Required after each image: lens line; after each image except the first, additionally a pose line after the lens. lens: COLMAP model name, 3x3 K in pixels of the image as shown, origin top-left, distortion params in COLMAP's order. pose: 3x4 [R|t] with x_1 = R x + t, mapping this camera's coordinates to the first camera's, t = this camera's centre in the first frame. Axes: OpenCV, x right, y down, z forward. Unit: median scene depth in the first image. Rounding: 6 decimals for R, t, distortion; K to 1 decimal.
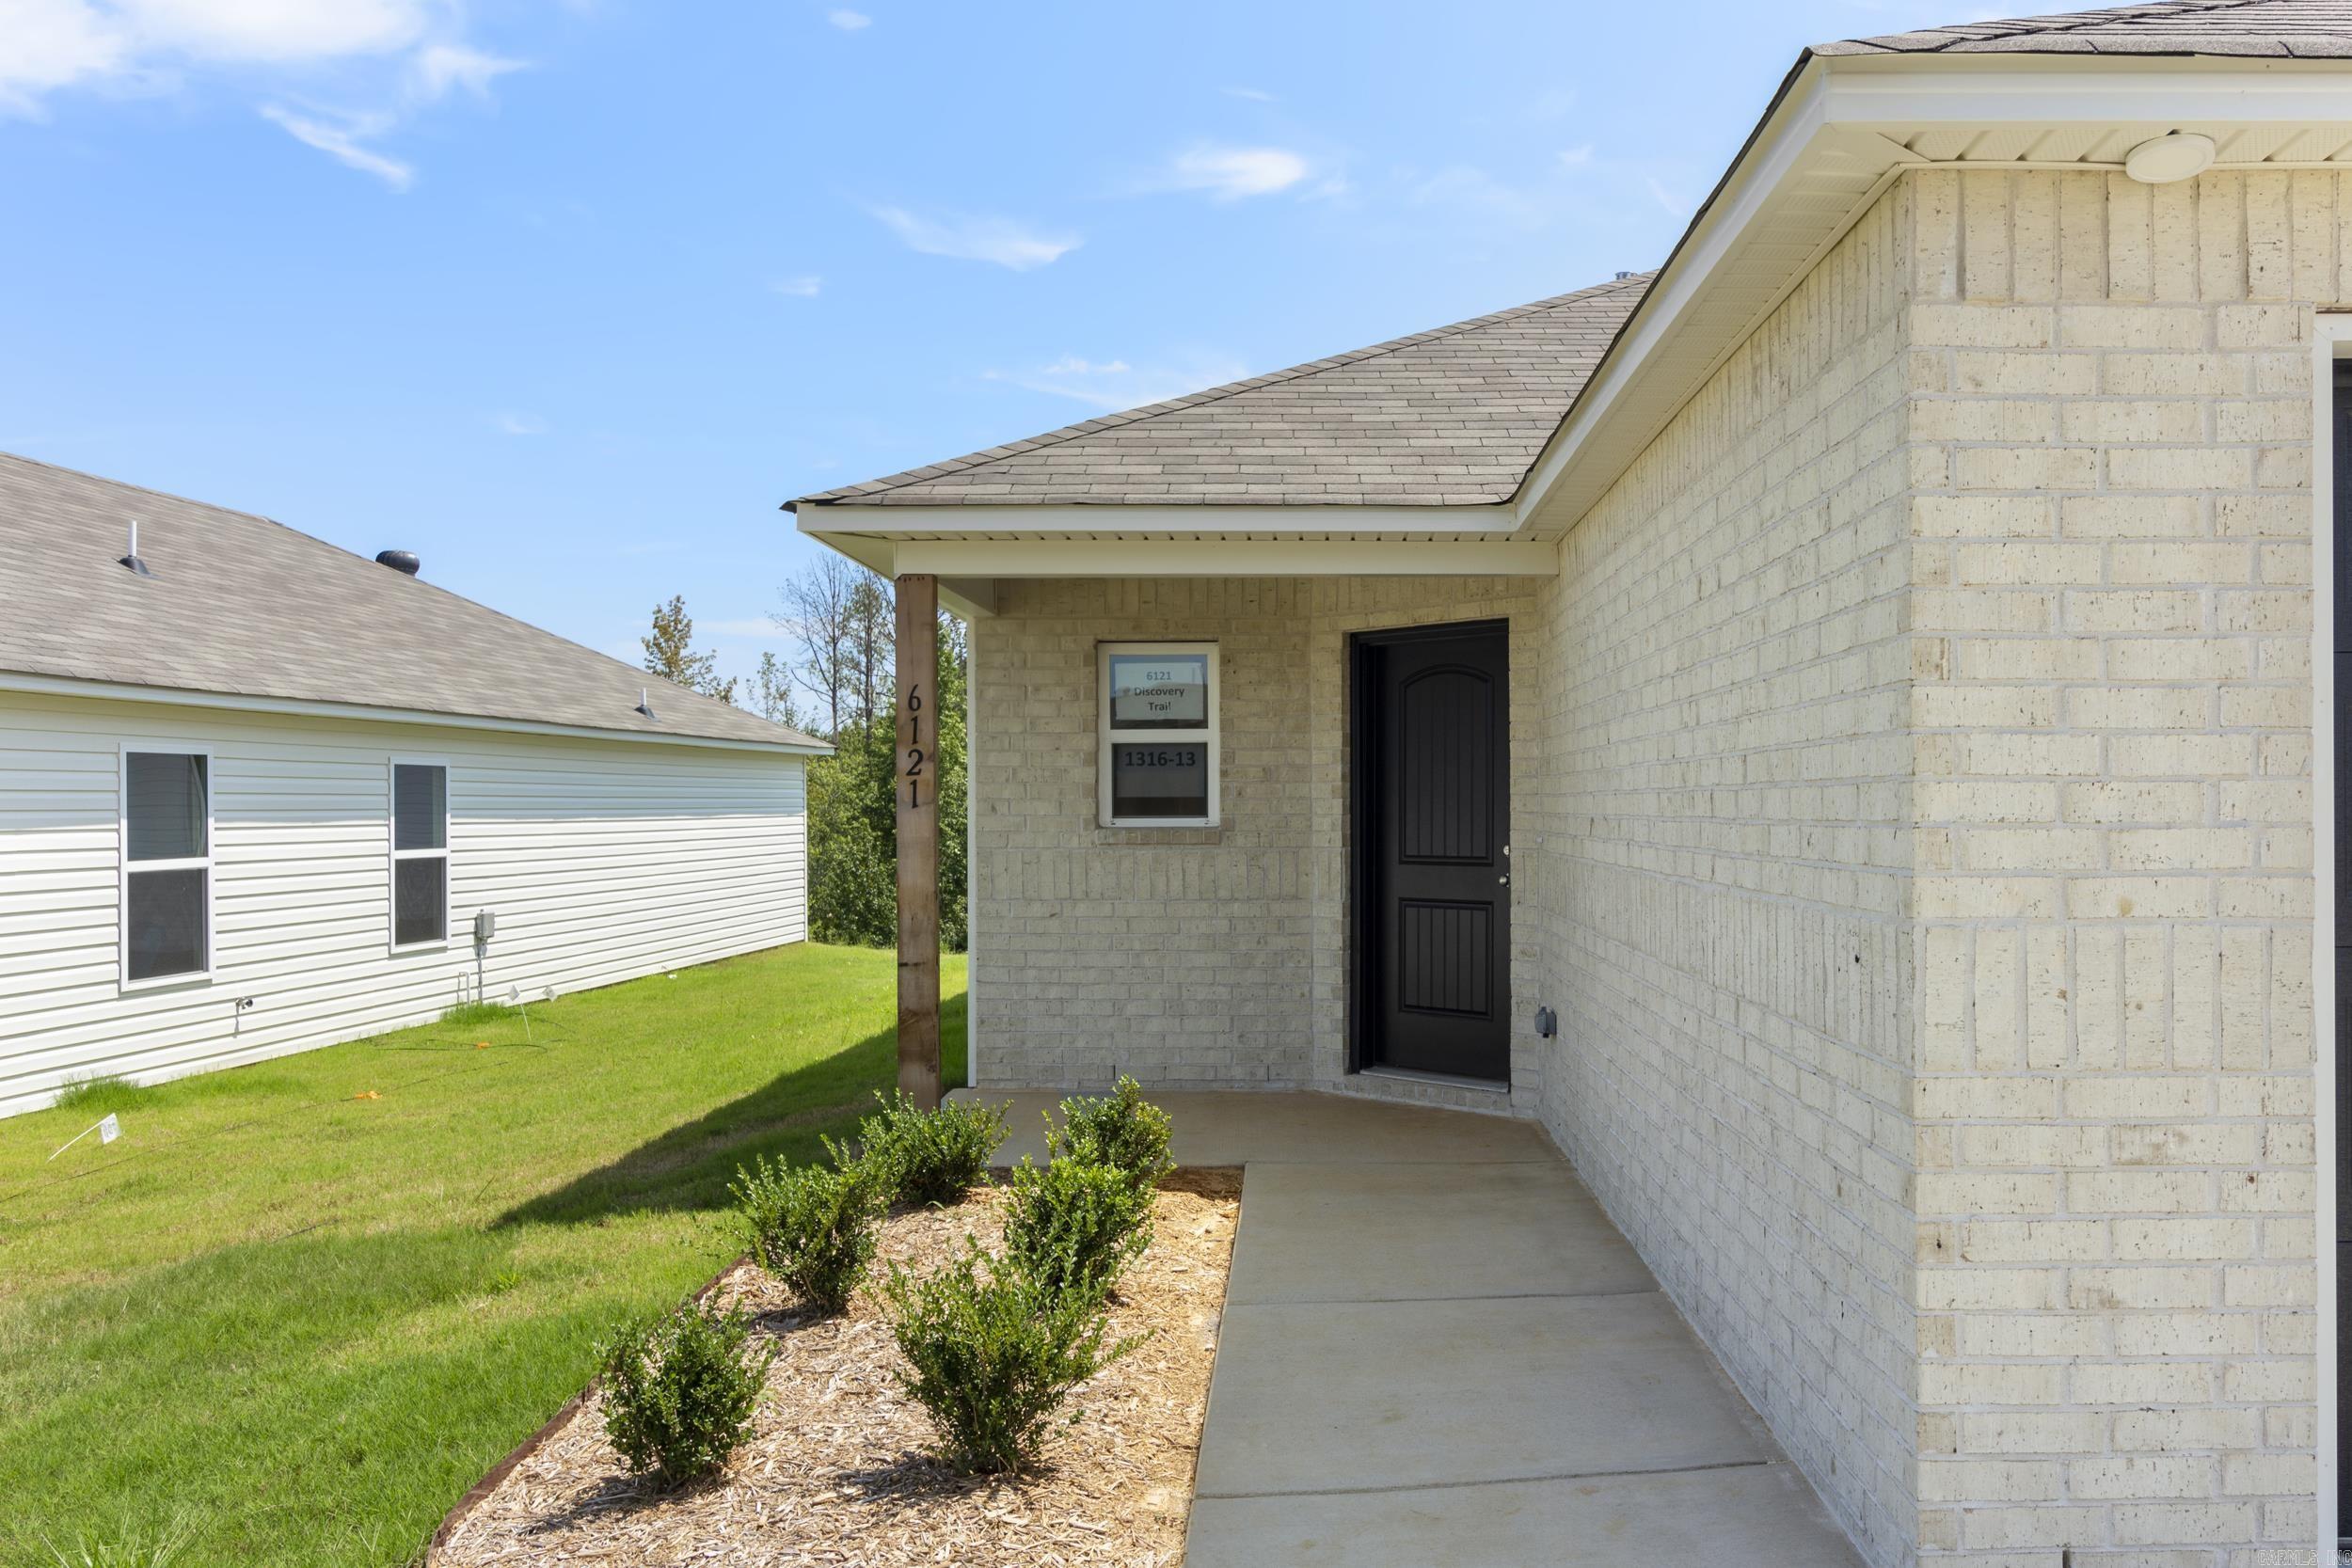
lens RADIAL K [[1883.6, 0, 1368.0], [0, 1883.6, 811.7], [0, 0, 1]] dist [-0.001410, -0.001145]
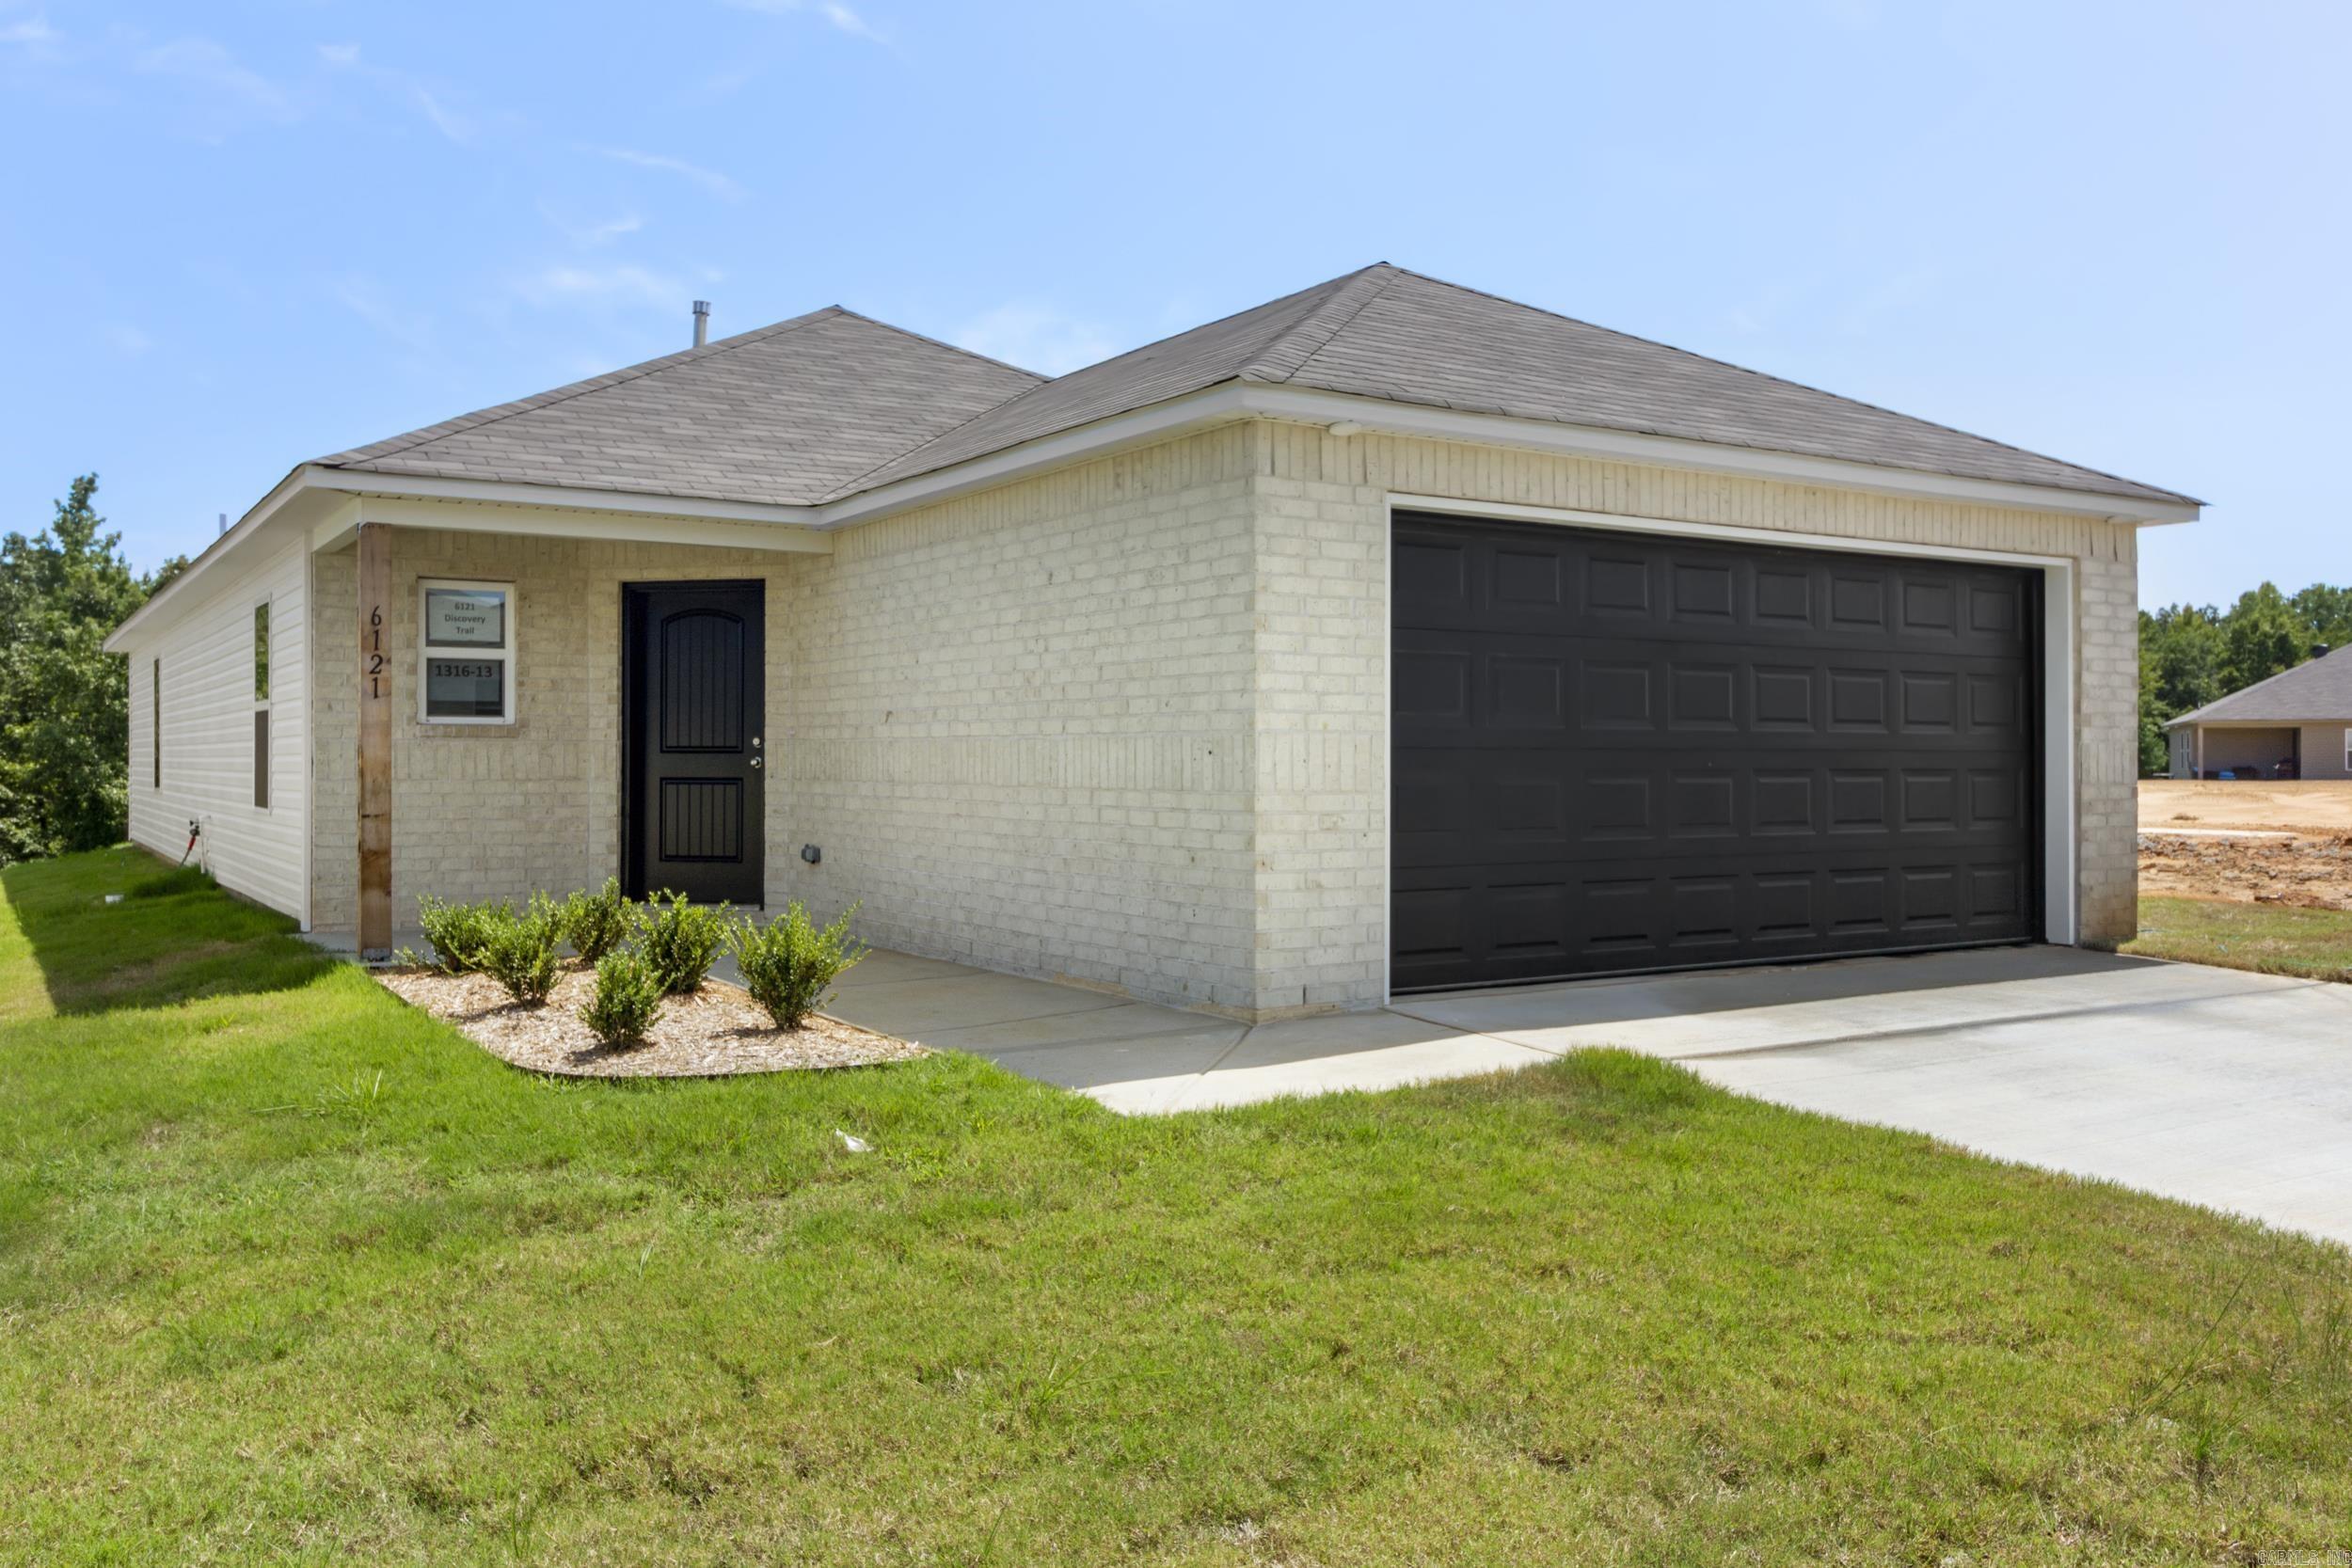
lens RADIAL K [[1904.5, 0, 1176.0], [0, 1904.5, 784.0], [0, 0, 1]] dist [0.006378, -0.002776]
pose [[0.848932, -0.000599, 0.528502, -0.391454], [-0.002925, 0.999979, 0.005832, 0.040590], [-0.528494, -0.006497, 0.848912, -0.368381]]
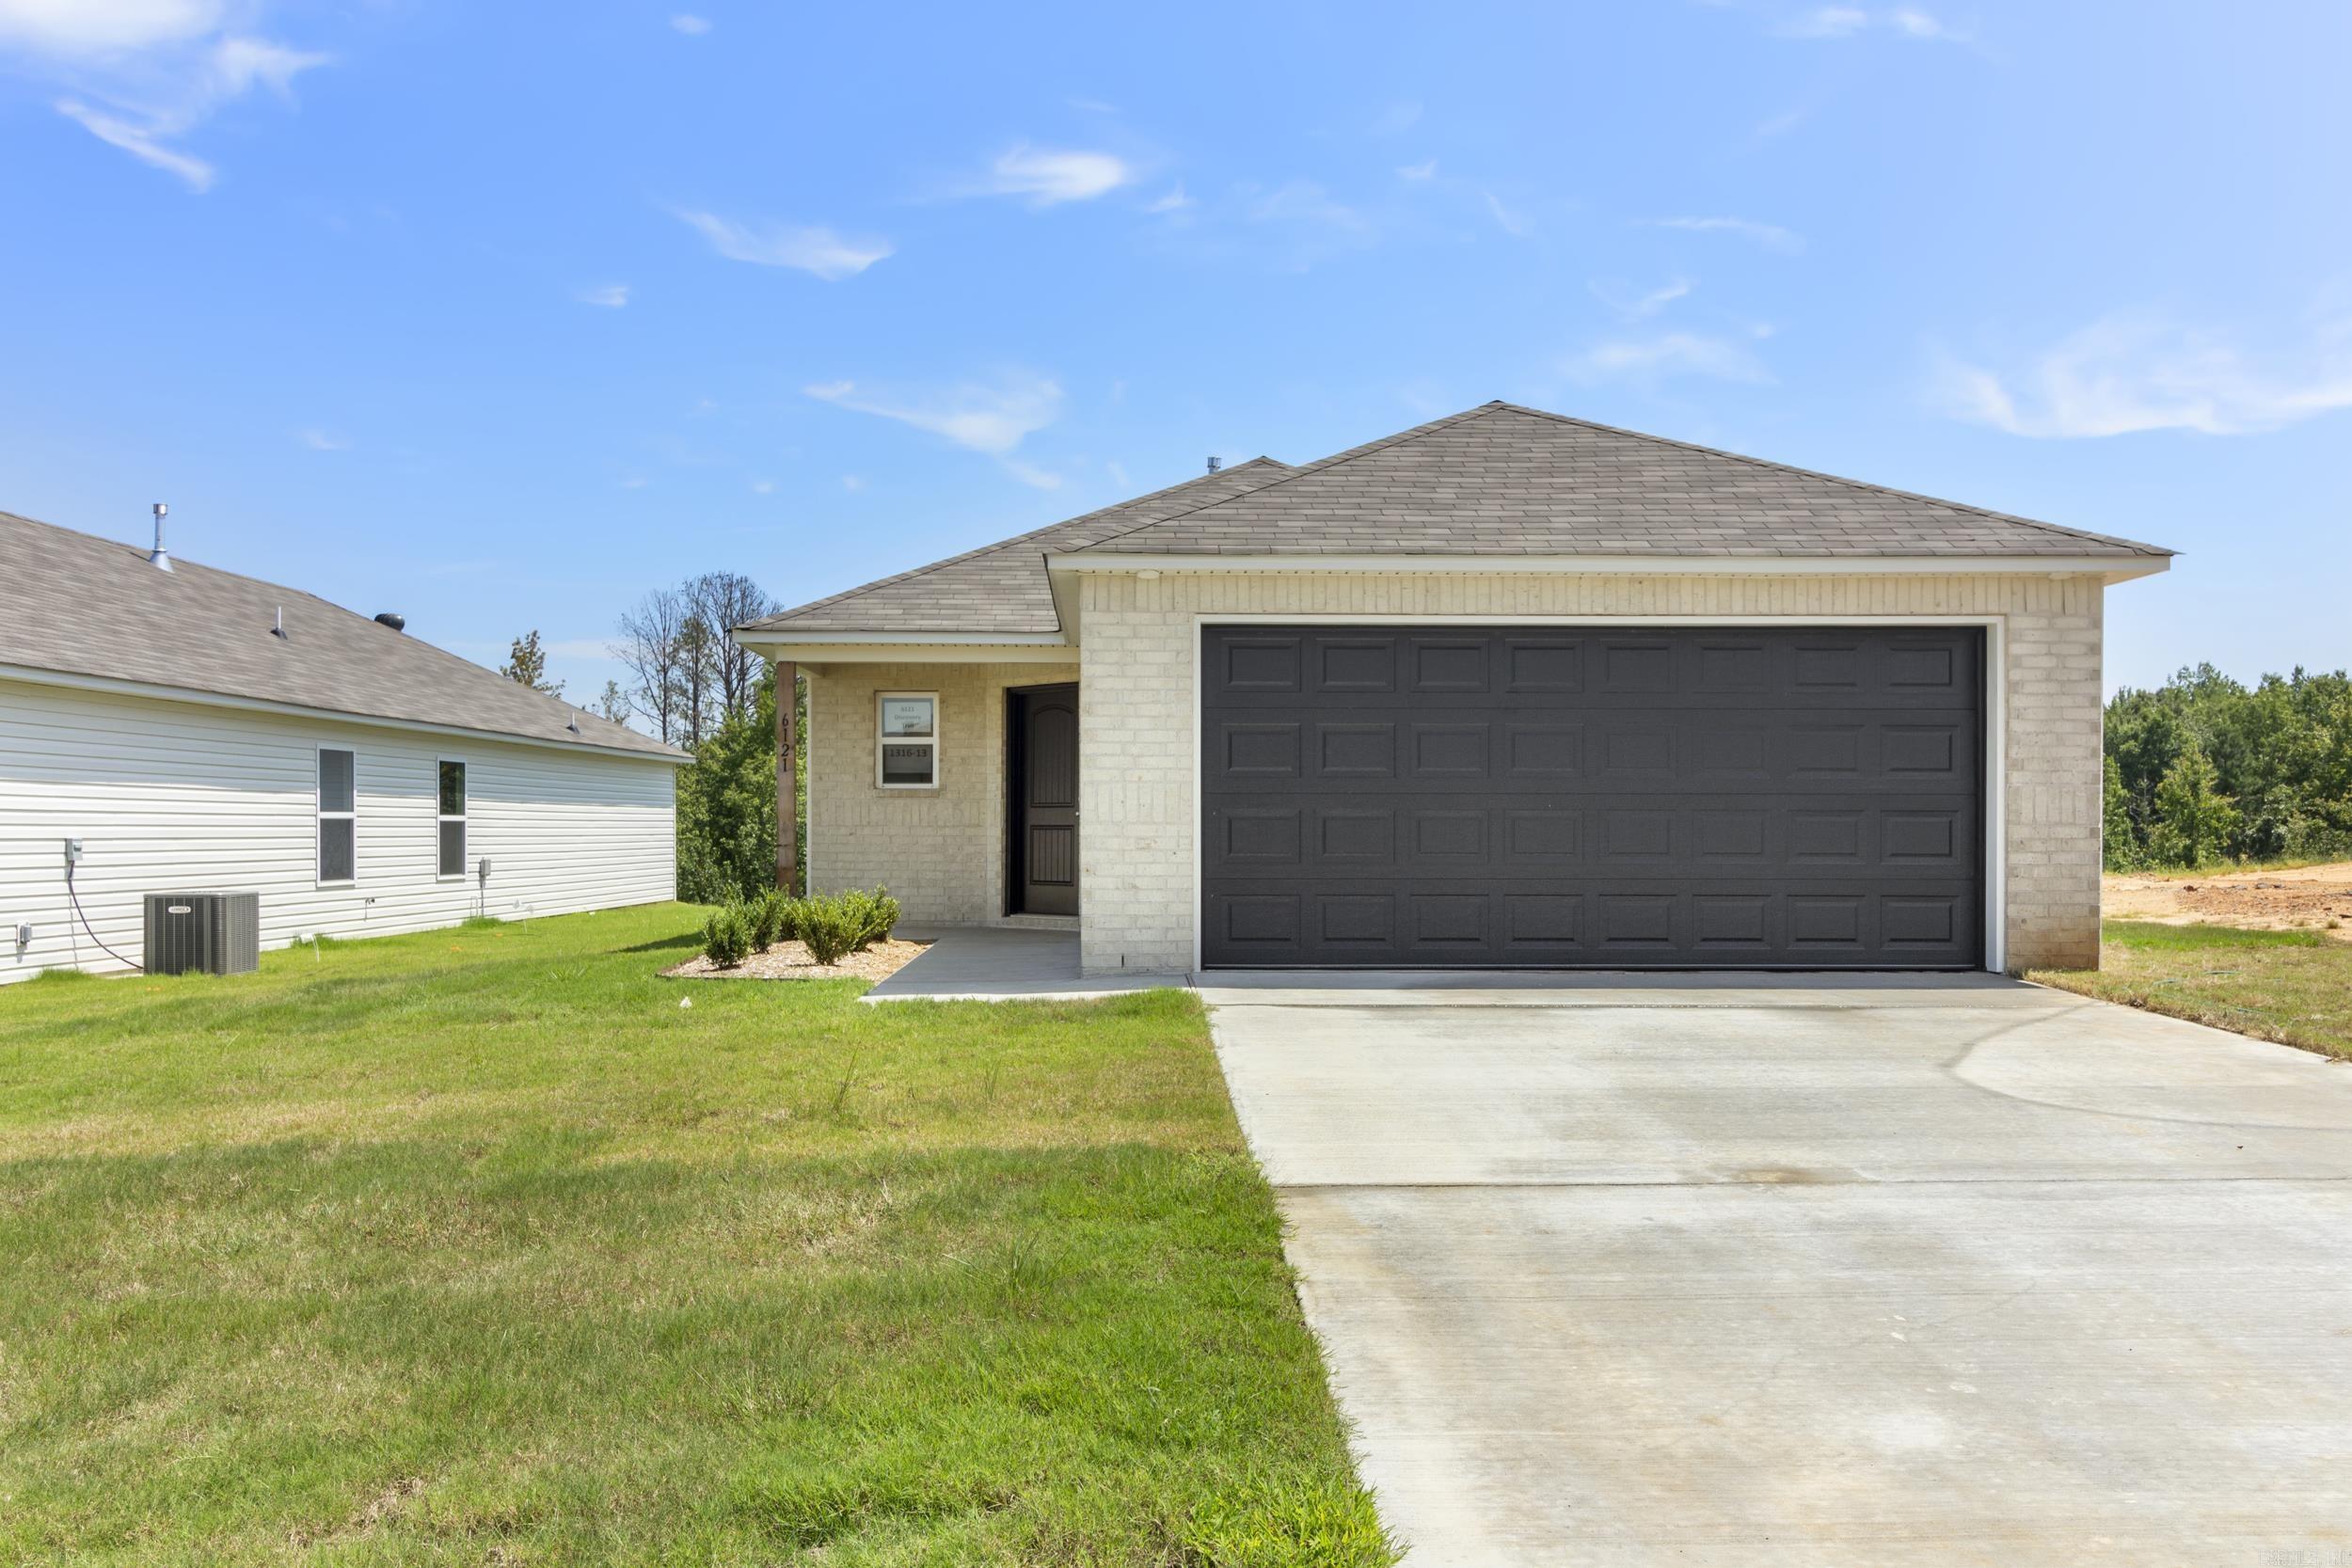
lens RADIAL K [[1989.6, 0, 1174.4], [0, 1989.6, 883.3], [0, 0, 1]] dist [-0.002551, -0.004040]
pose [[0.999913, 0.006996, -0.011138, 0.184311], [-0.006787, 0.999801, 0.018741, 0.065182], [0.011267, -0.018664, 0.999762, -1.022028]]
